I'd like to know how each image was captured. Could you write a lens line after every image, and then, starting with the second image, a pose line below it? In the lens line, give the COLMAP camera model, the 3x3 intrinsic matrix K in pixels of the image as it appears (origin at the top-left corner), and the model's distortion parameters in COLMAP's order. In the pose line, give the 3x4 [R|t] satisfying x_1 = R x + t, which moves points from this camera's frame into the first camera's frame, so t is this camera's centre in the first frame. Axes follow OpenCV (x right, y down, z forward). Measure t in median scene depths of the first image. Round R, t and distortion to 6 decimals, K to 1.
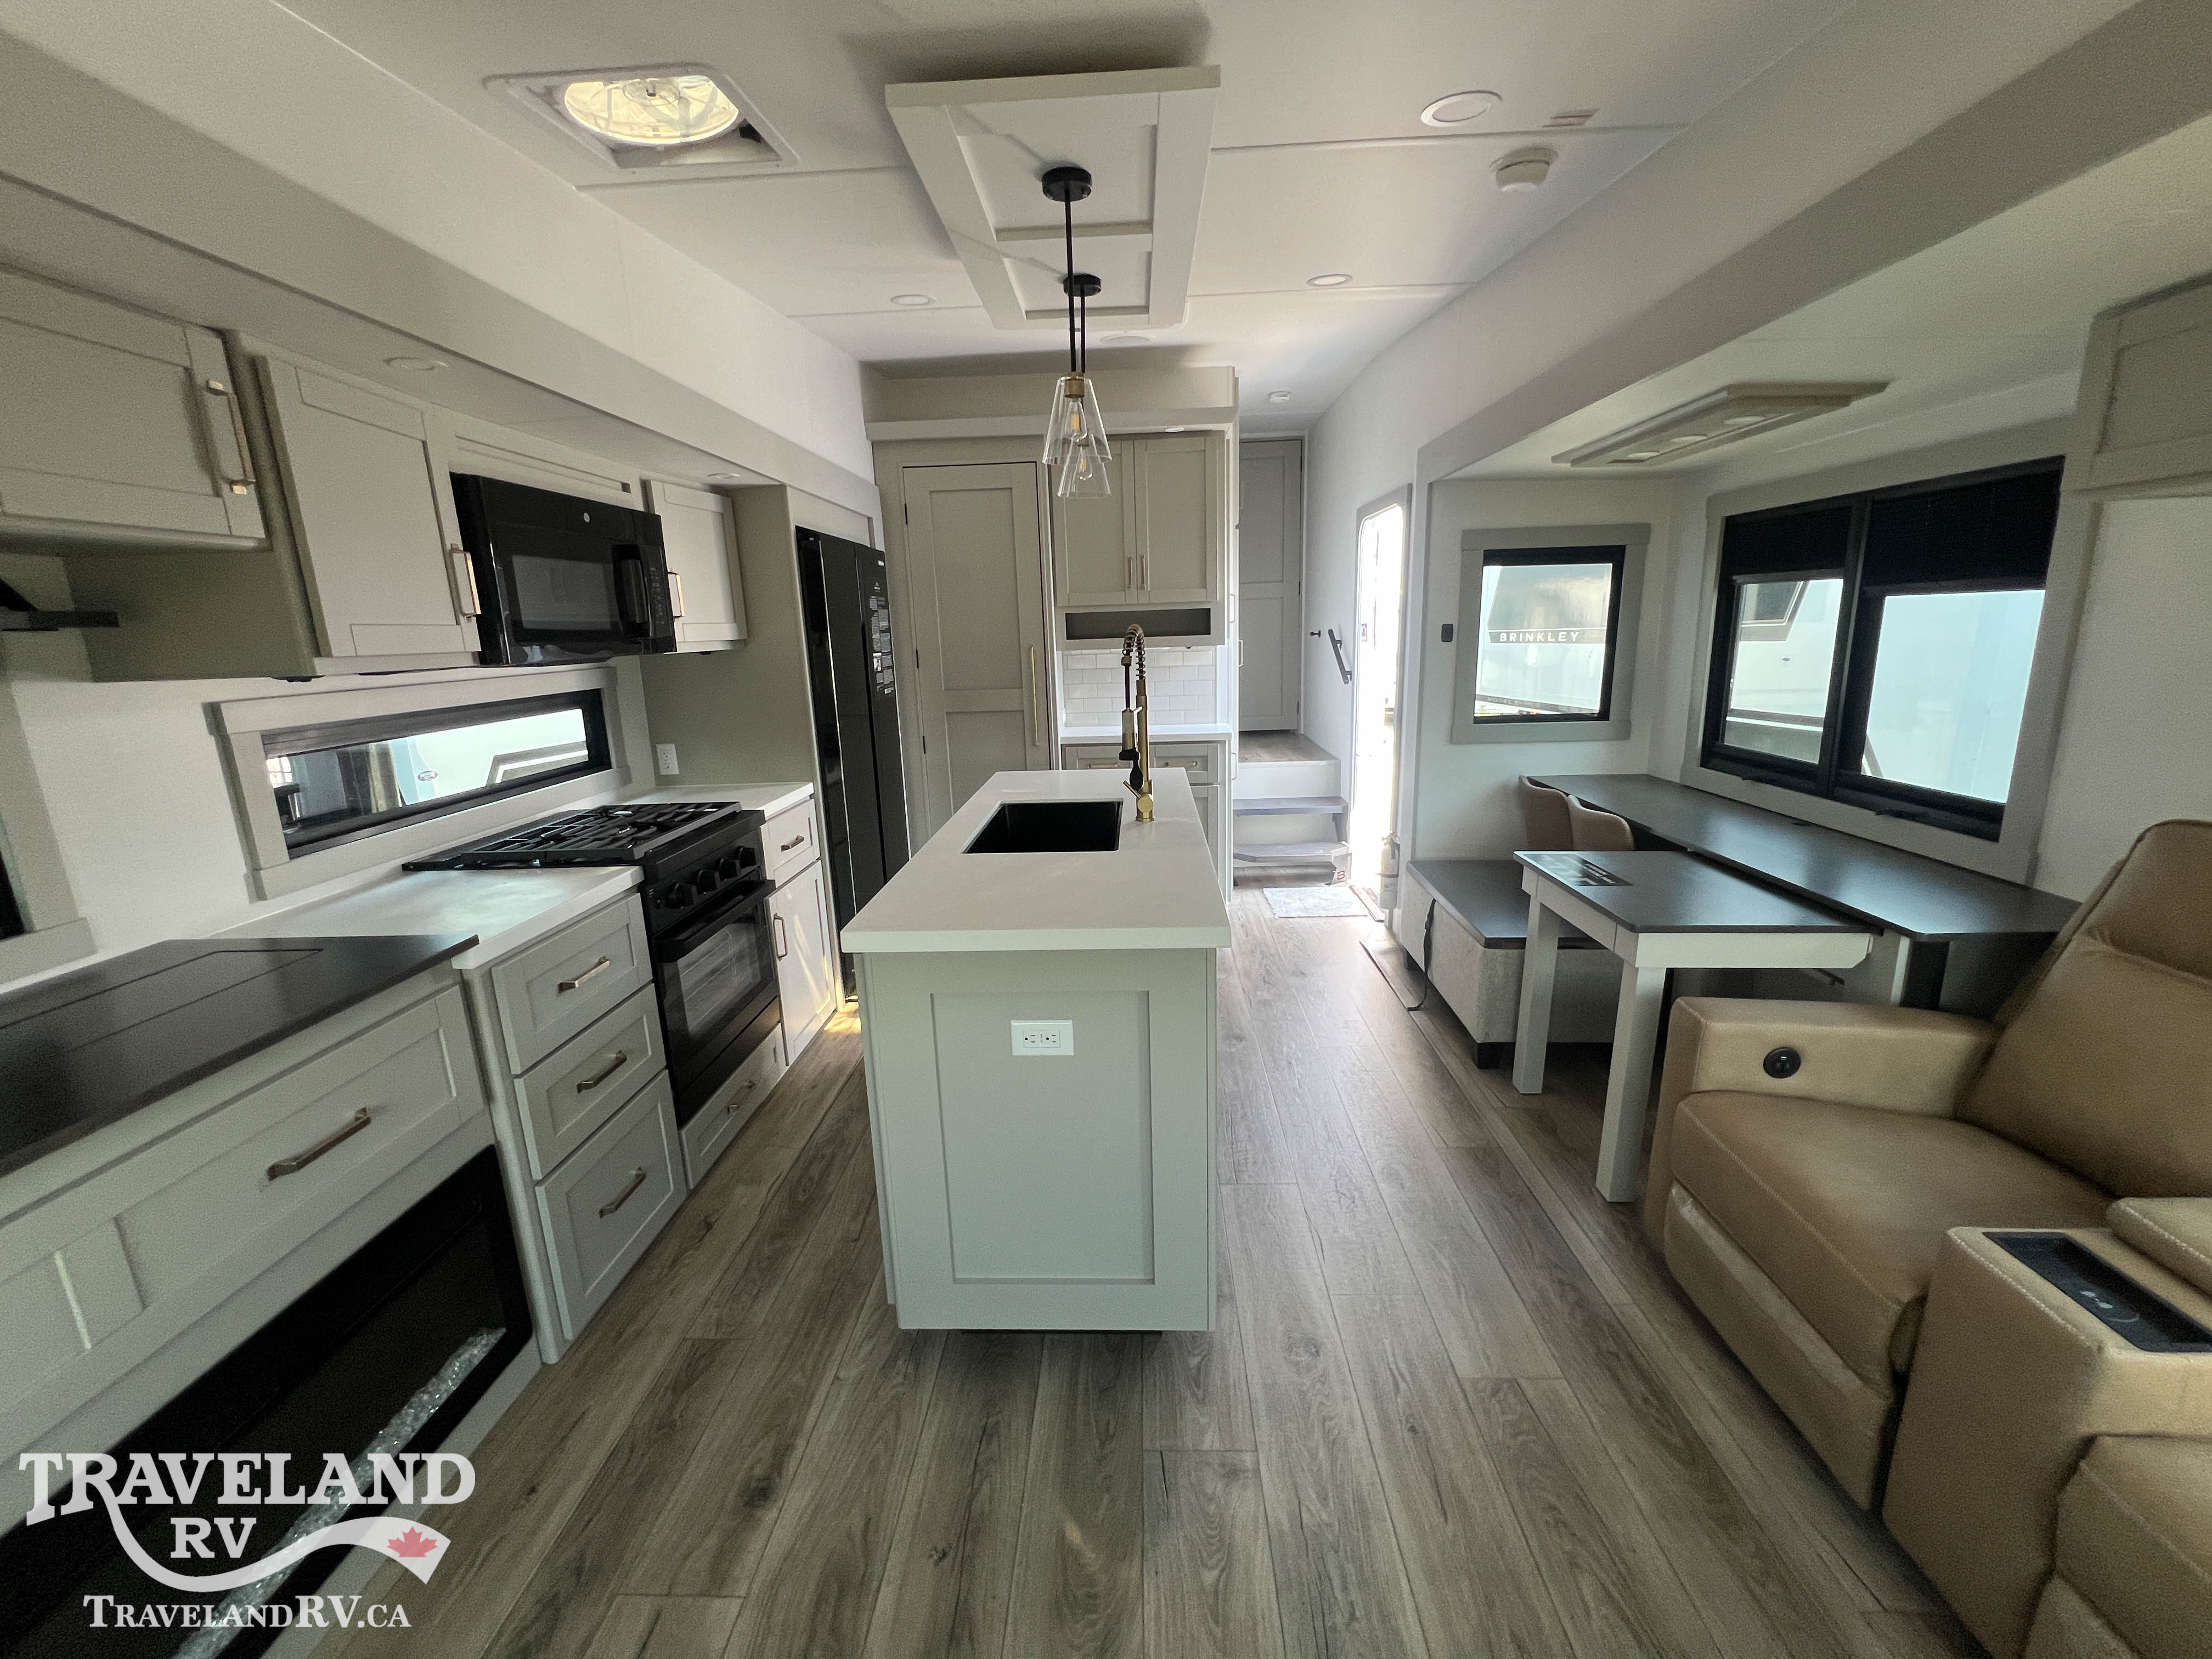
lens RADIAL K [[885.1, 0, 1110.8], [0, 885.1, 825.1], [0, 0, 1]] dist [-0.000617, -0.000115]
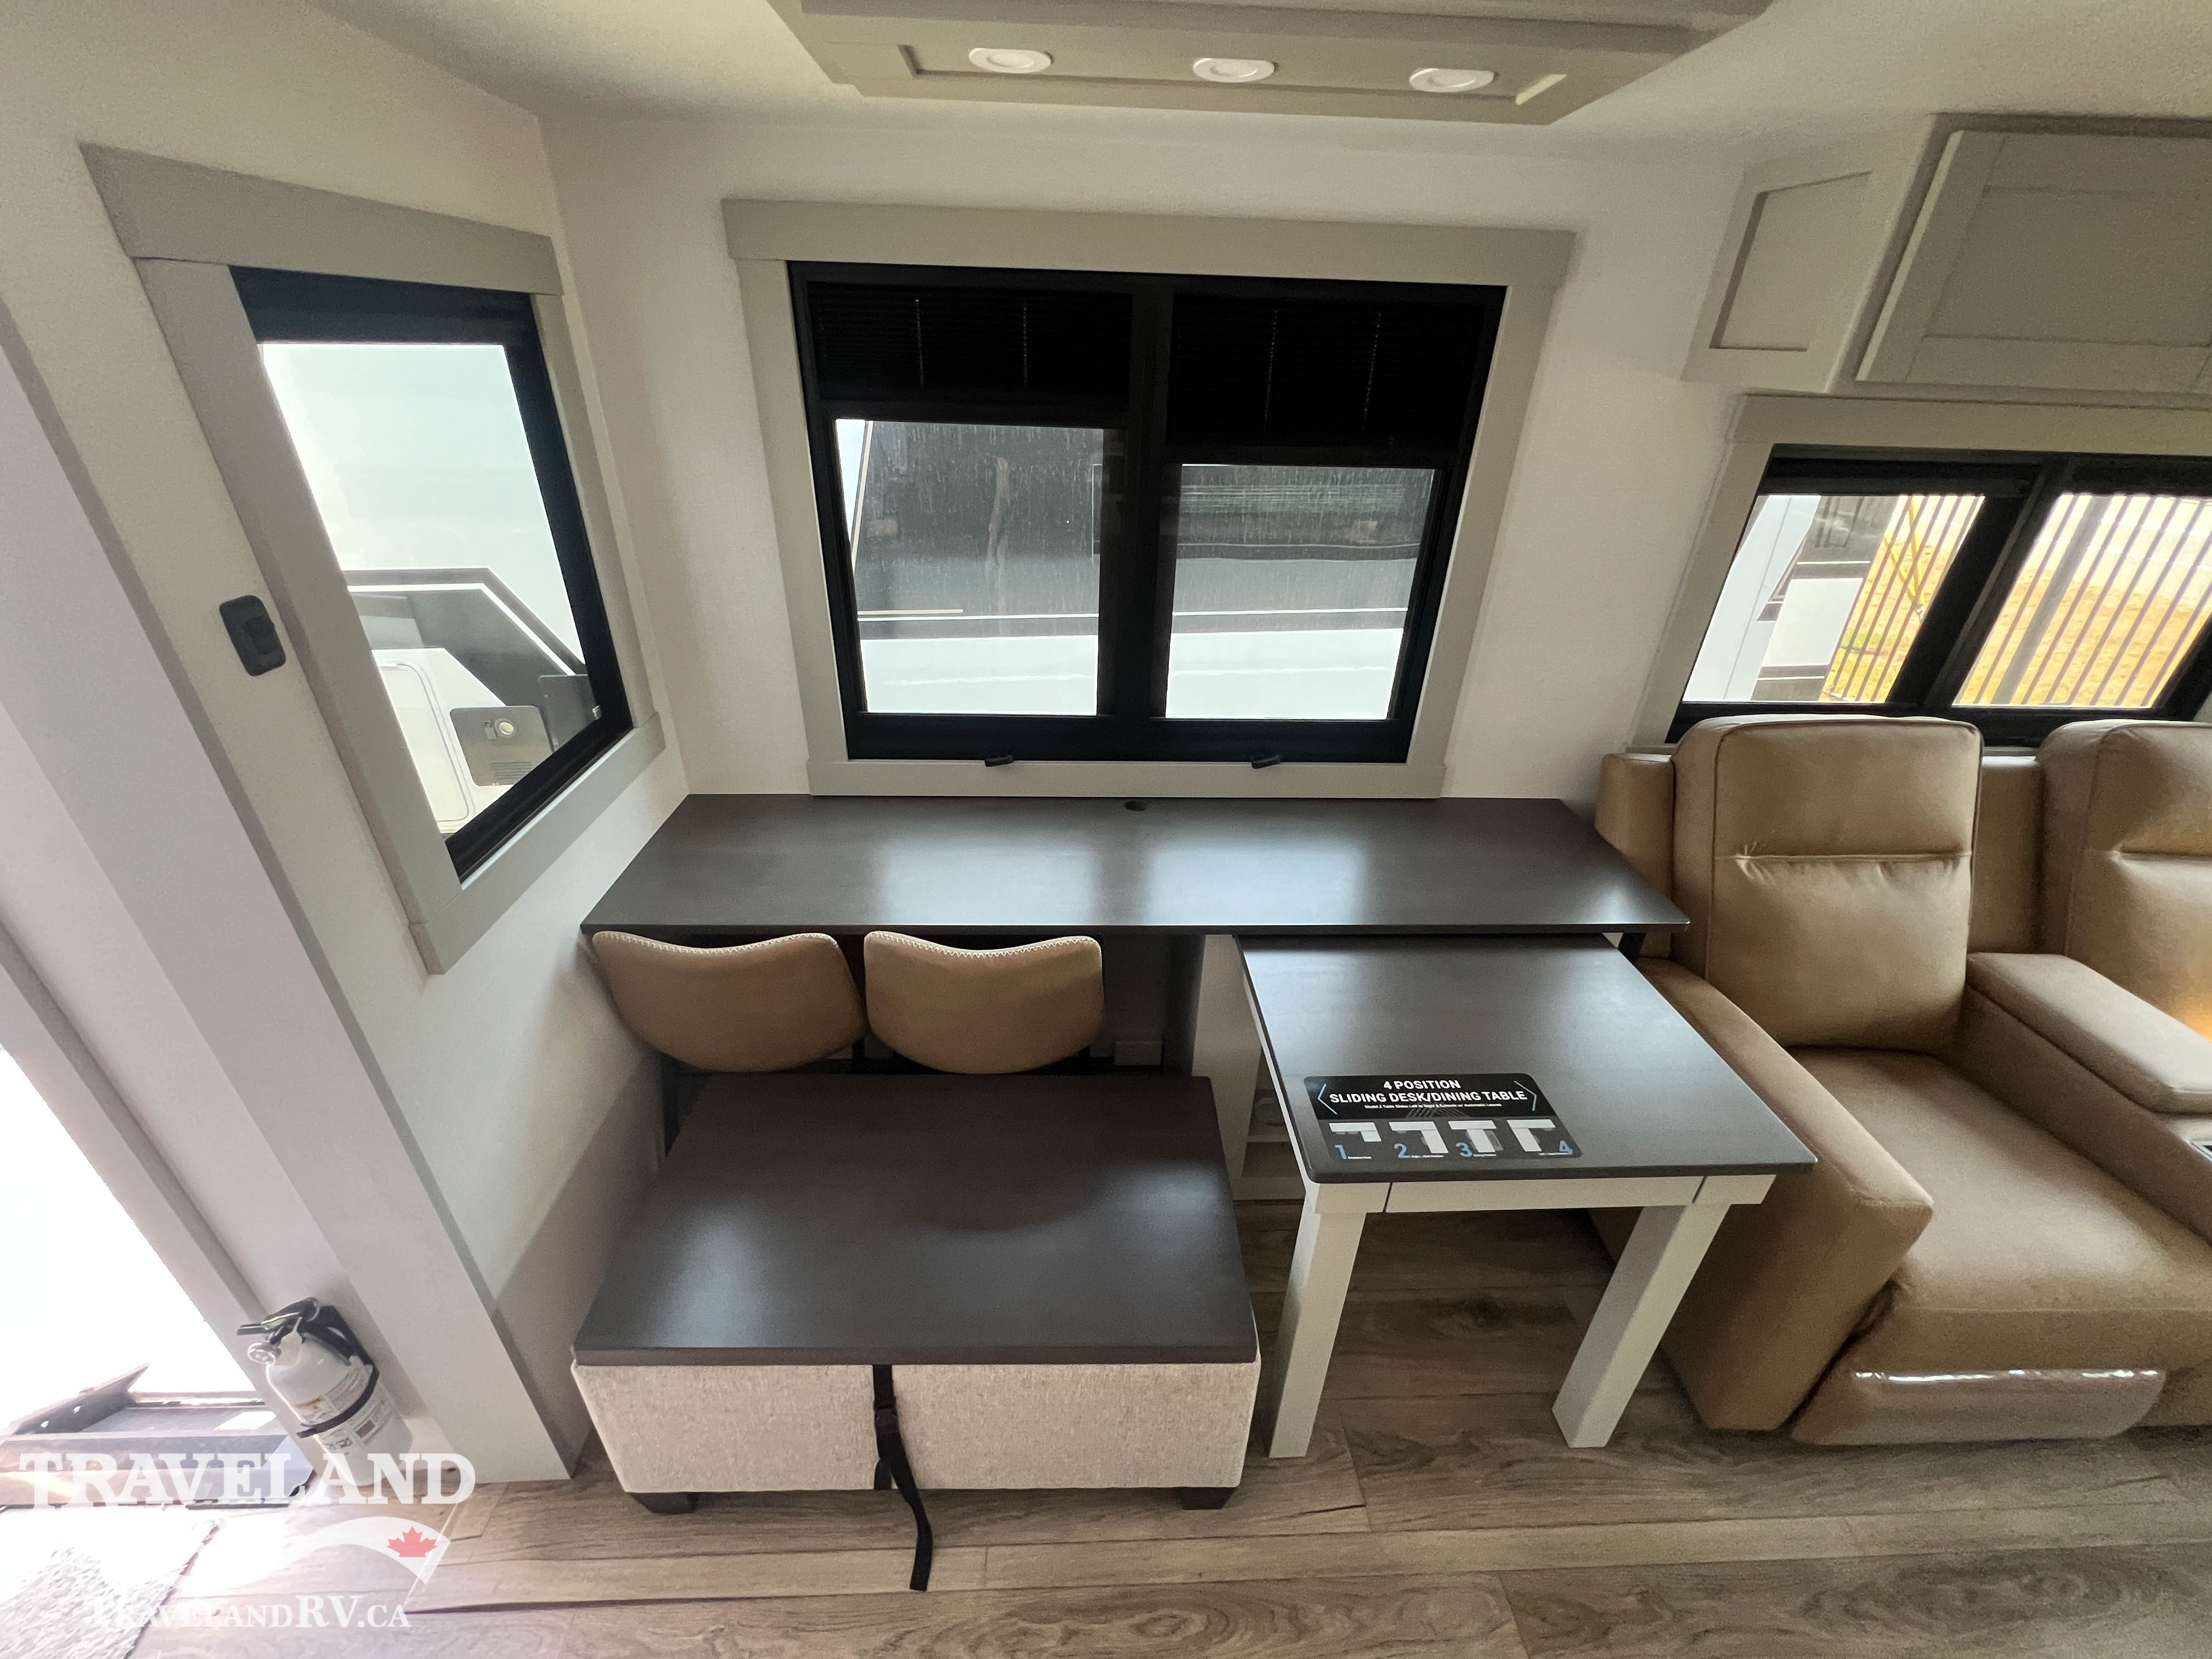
lens RADIAL K [[885.1, 0, 1097.5], [0, 885.1, 826.3], [0, 0, 1]] dist [-0.000617, -0.000115]
pose [[-0.079382, -0.452819, 0.888062, 0.200200], [0.196478, 0.866290, 0.459280, -0.387490], [-0.977290, 0.210943, 0.020202, 1.266180]]
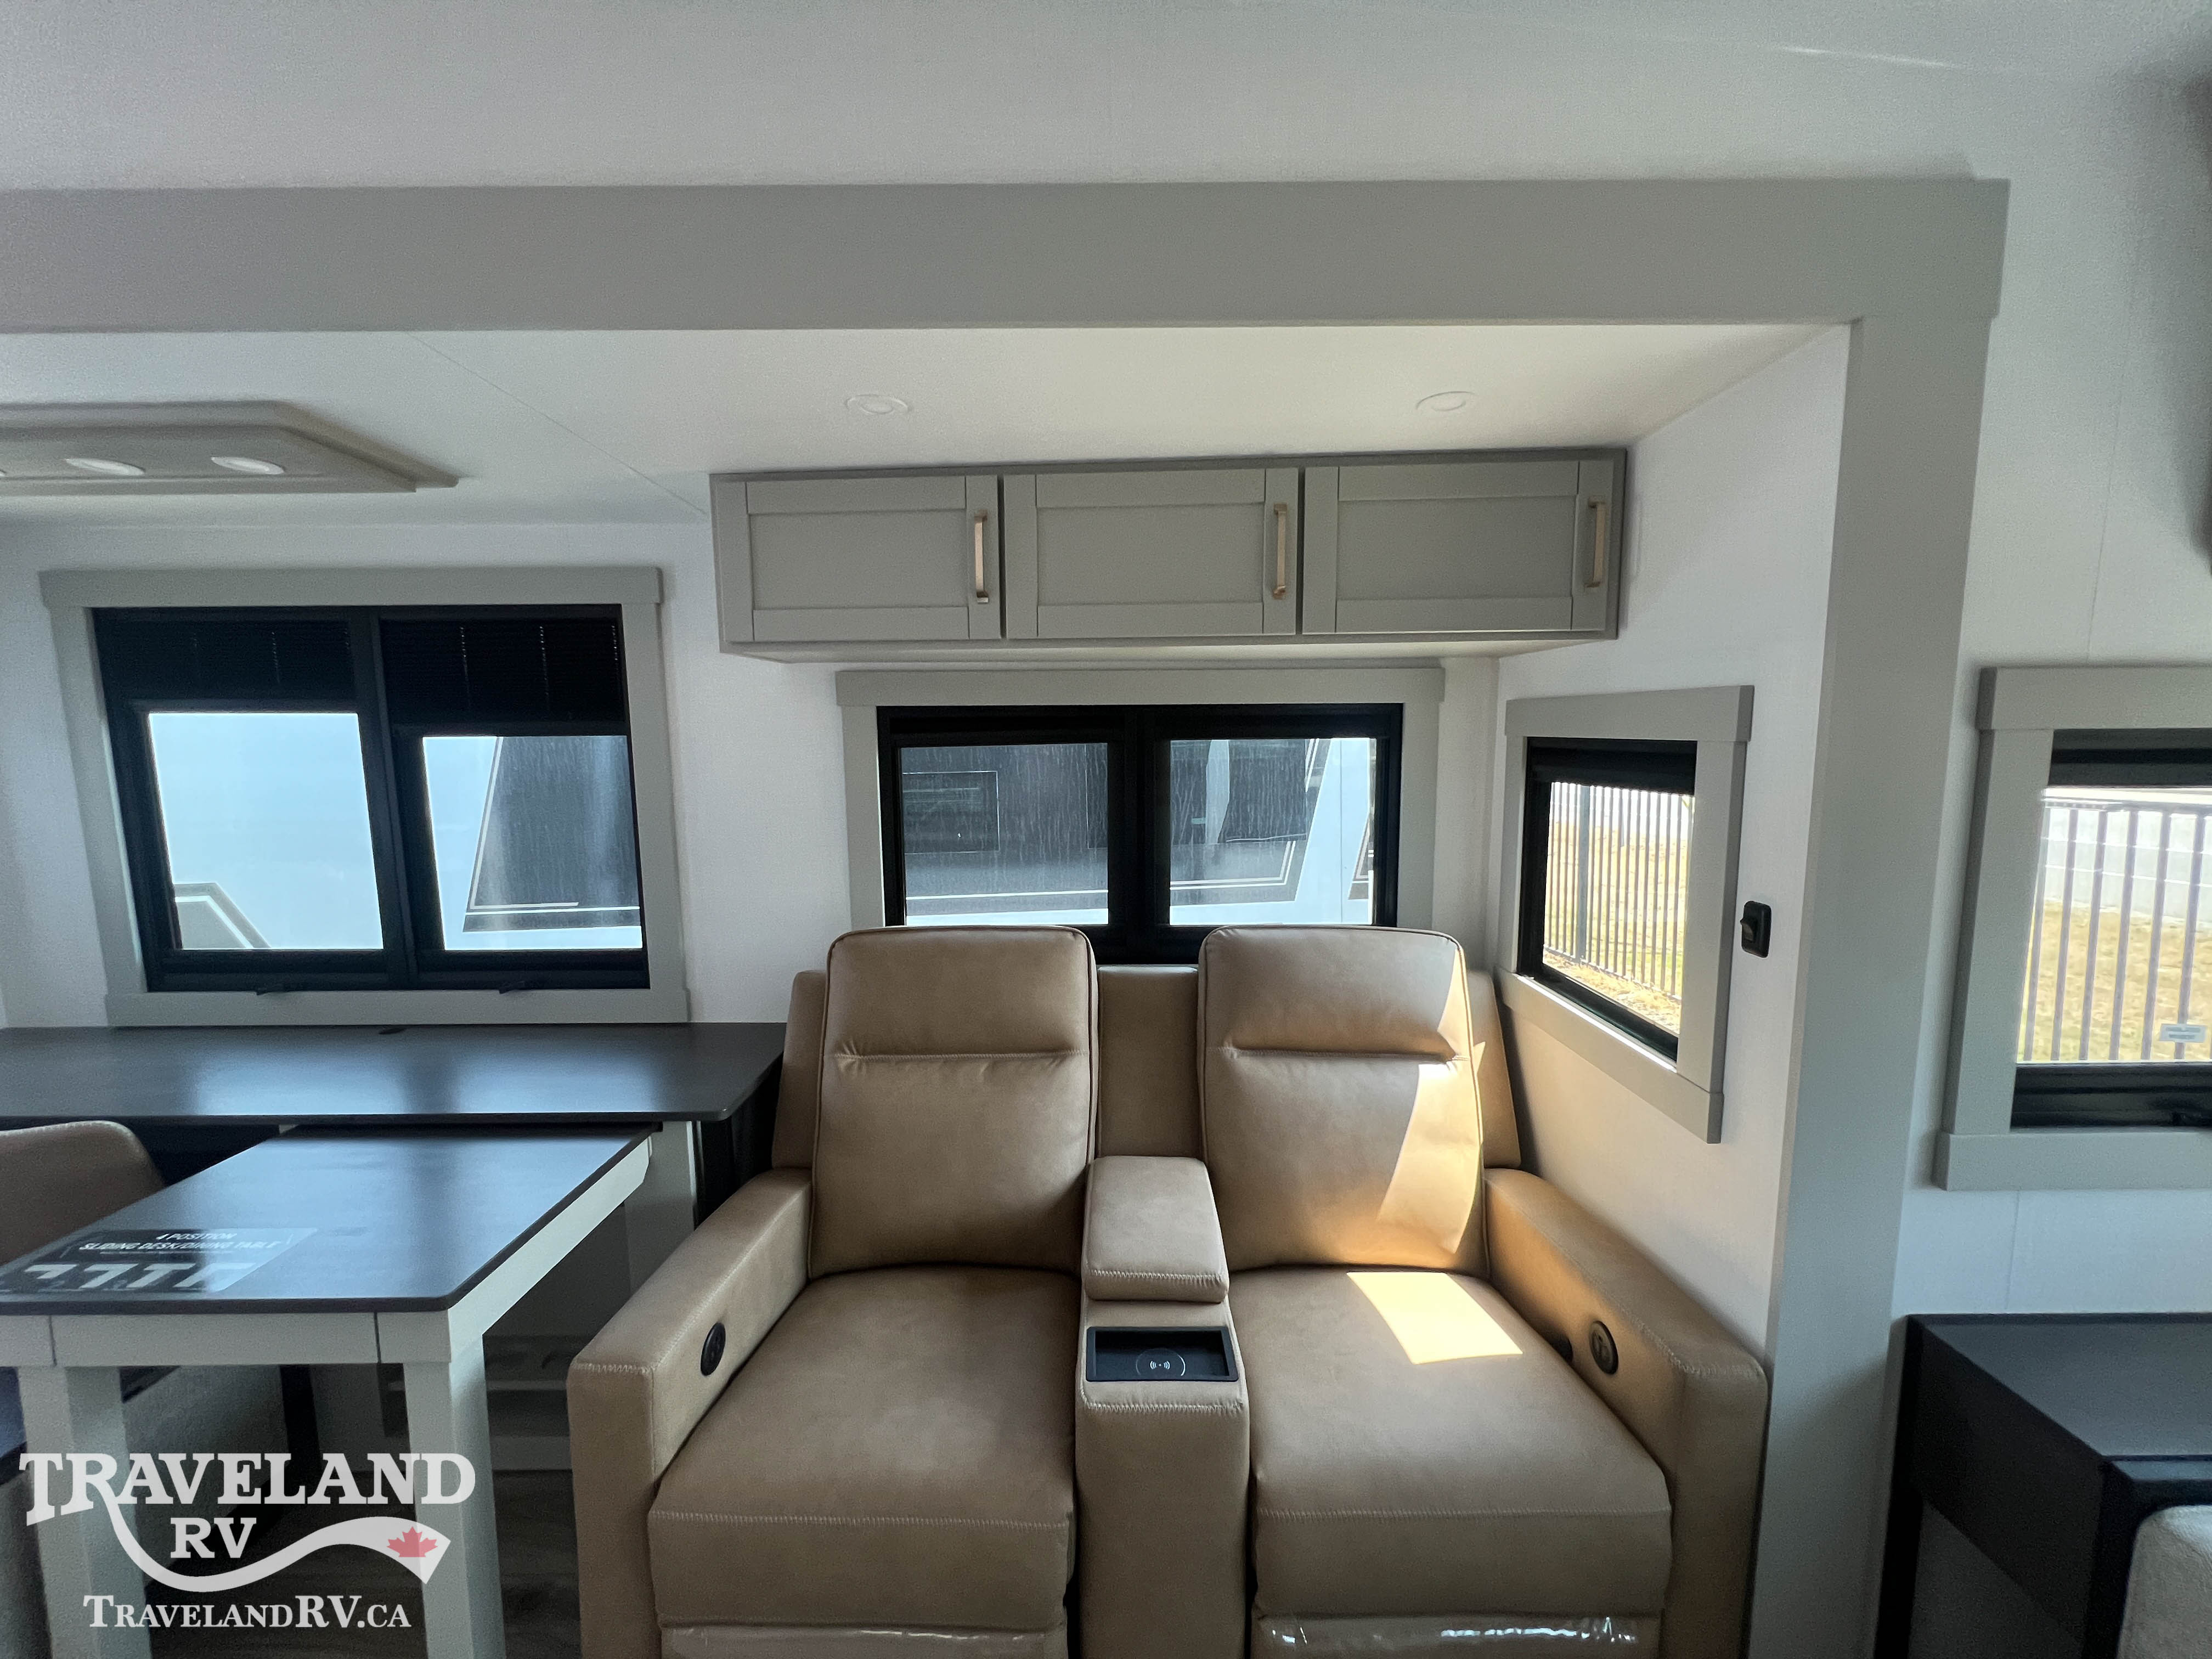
lens RADIAL K [[885.1, 0, 1106.3], [0, 885.1, 827.1], [0, 0, 1]] dist [-0.000617, -0.000115]
pose [[-0.036569, -0.080306, 0.996099, 0.032623], [0.228209, 0.969757, 0.086560, -0.119182], [-0.972925, 0.230484, -0.017136, 0.477975]]
